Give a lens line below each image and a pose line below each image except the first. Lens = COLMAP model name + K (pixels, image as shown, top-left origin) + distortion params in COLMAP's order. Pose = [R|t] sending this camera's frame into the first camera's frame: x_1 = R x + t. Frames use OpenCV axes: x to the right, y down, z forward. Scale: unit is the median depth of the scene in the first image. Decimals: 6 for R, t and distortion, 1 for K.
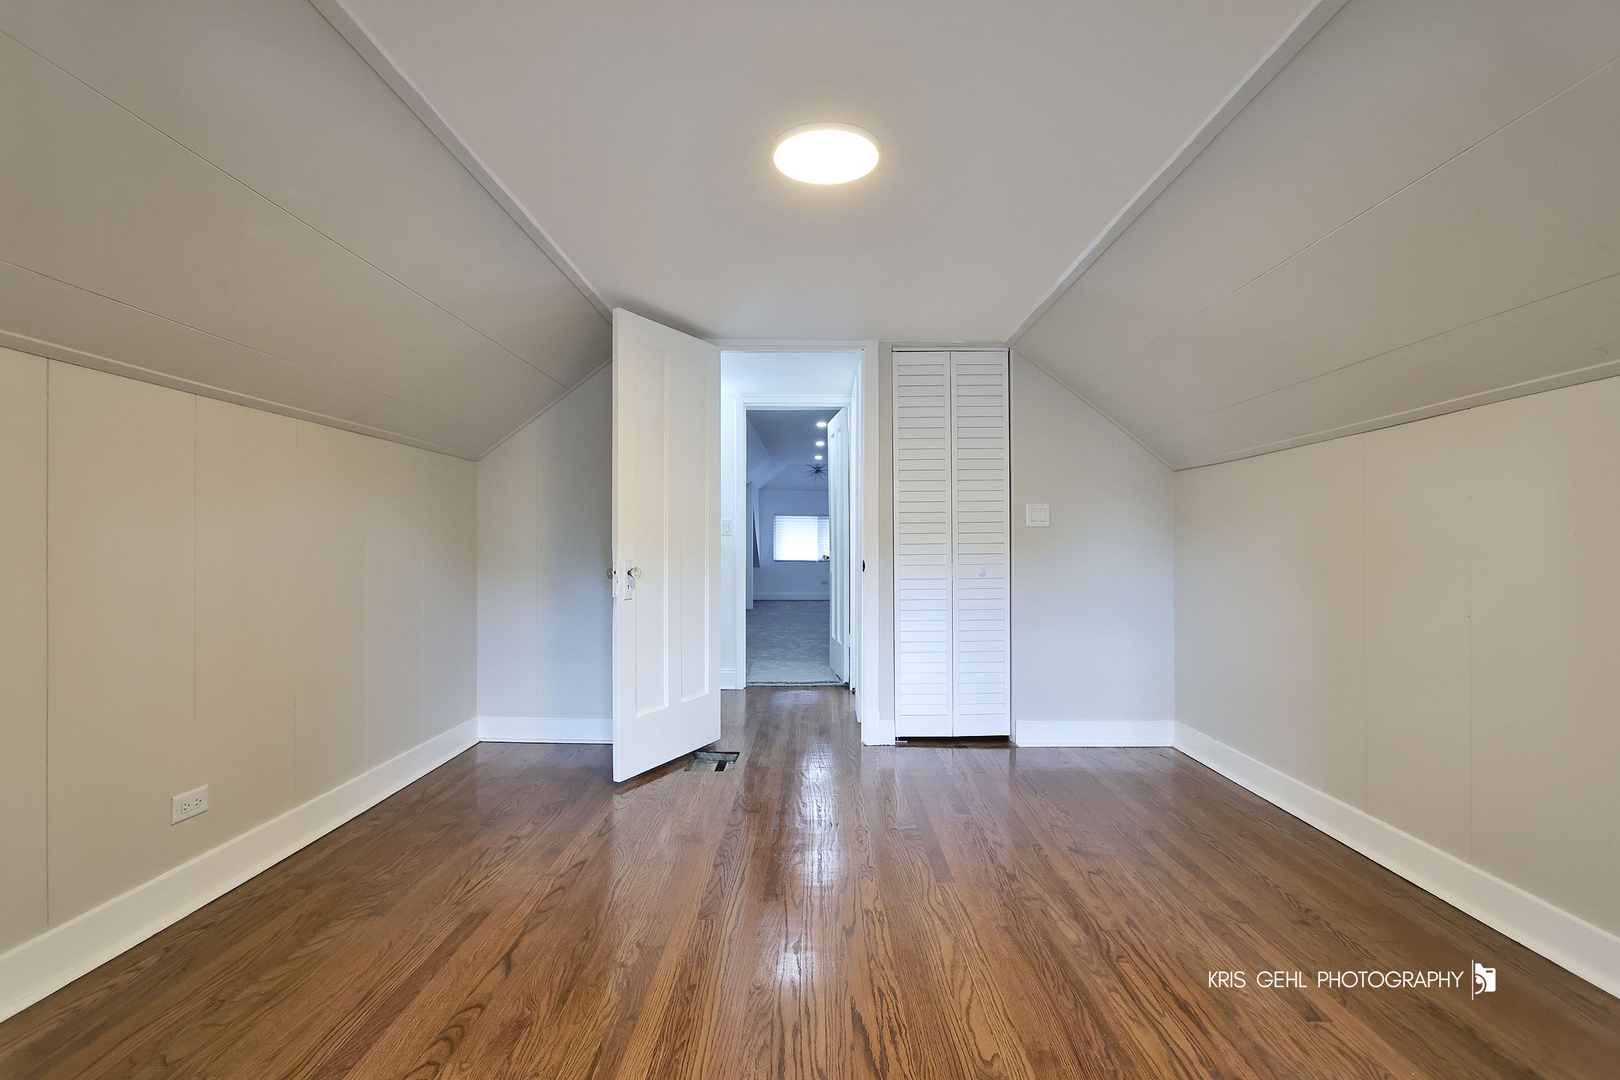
lens RADIAL K [[760.8, 0, 806.3], [0, 760.8, 541.0], [0, 0, 1]] dist [0.000066, -0.000185]
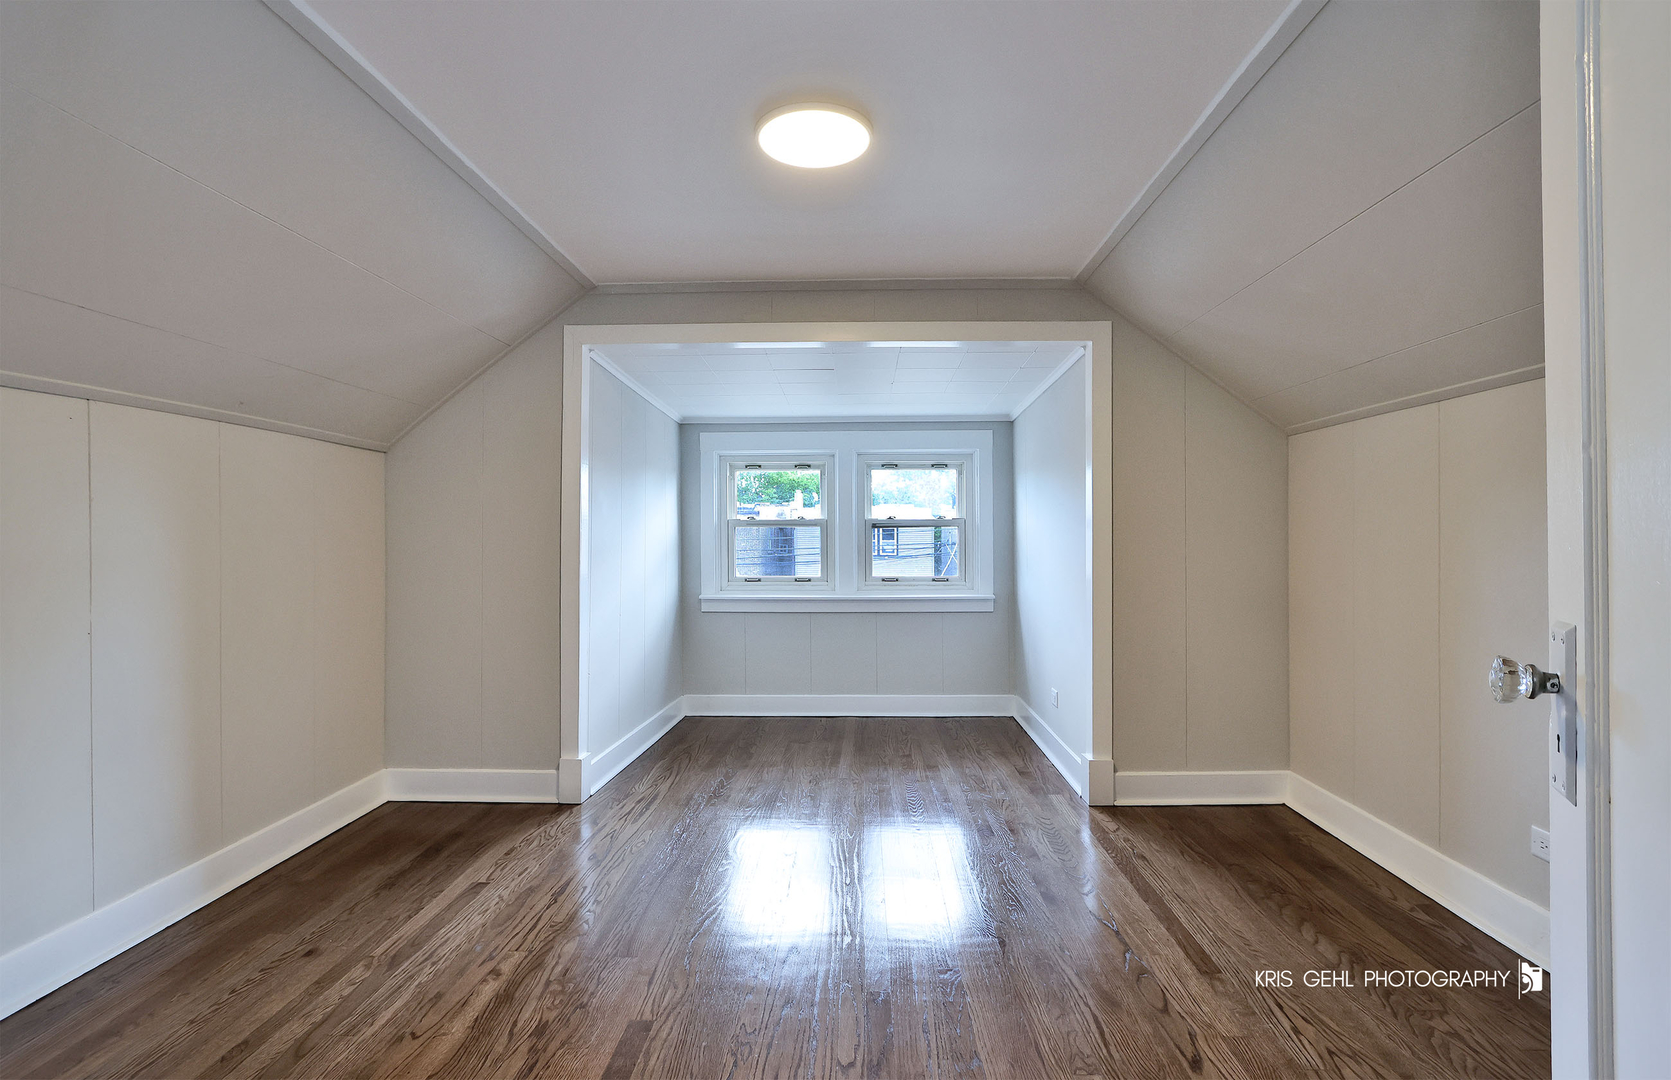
lens RADIAL K [[791.5, 0, 834.0], [0, 791.5, 539.2], [0, 0, 1]] dist [-0.002436, 0.001301]
pose [[-0.999728, 0.001794, 0.023233, -0.017927], [0.001653, 0.999980, -0.006088, -0.003052], [-0.023244, -0.006048, -0.999712, 1.919585]]
